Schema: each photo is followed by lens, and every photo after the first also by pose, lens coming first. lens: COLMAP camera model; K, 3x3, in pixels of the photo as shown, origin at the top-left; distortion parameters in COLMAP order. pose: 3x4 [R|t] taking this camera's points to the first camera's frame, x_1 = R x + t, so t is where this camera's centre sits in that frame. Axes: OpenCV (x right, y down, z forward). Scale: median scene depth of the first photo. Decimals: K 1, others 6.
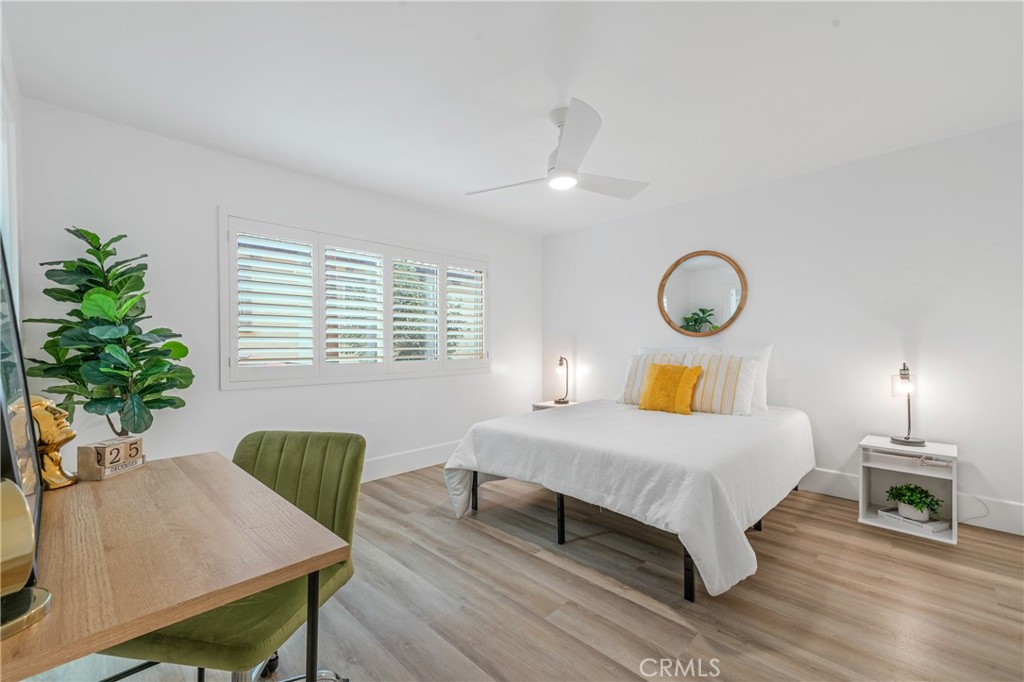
lens RADIAL K [[425.8, 0, 506.4], [0, 425.8, 344.8], [0, 0, 1]] dist [0.017060, -0.000336]
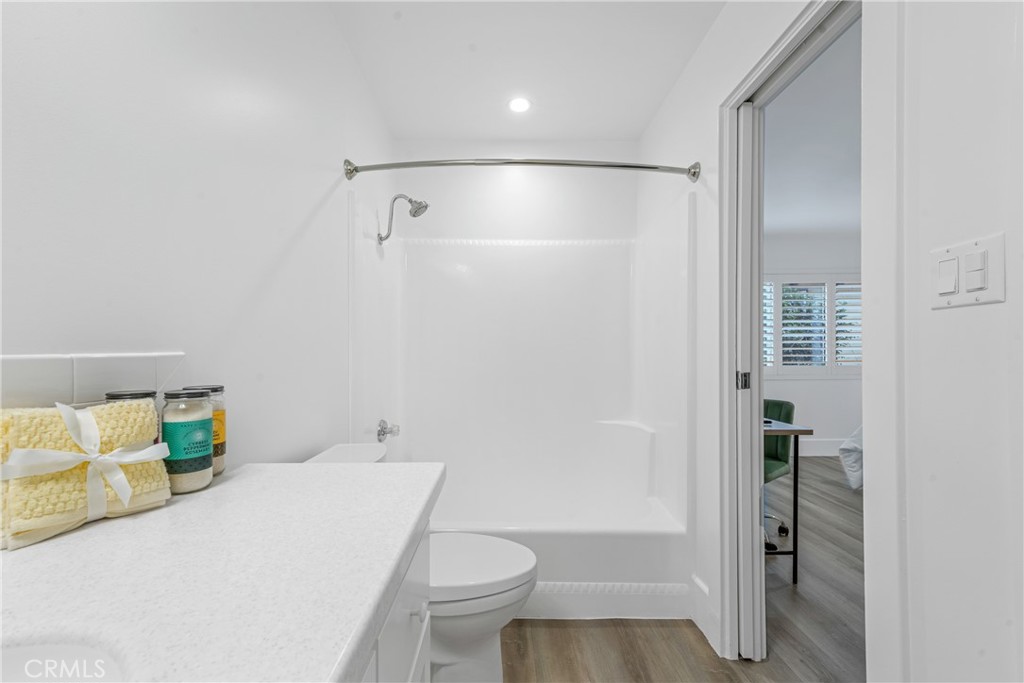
lens RADIAL K [[425.8, 0, 506.4], [0, 425.8, 345.3], [0, 0, 1]] dist [0.017060, -0.000336]
pose [[0.722524, -0.005142, -0.691326, 0.025892], [-0.005843, 0.999891, -0.013544, 0.002317], [0.691321, 0.013825, 0.722416, -0.581104]]
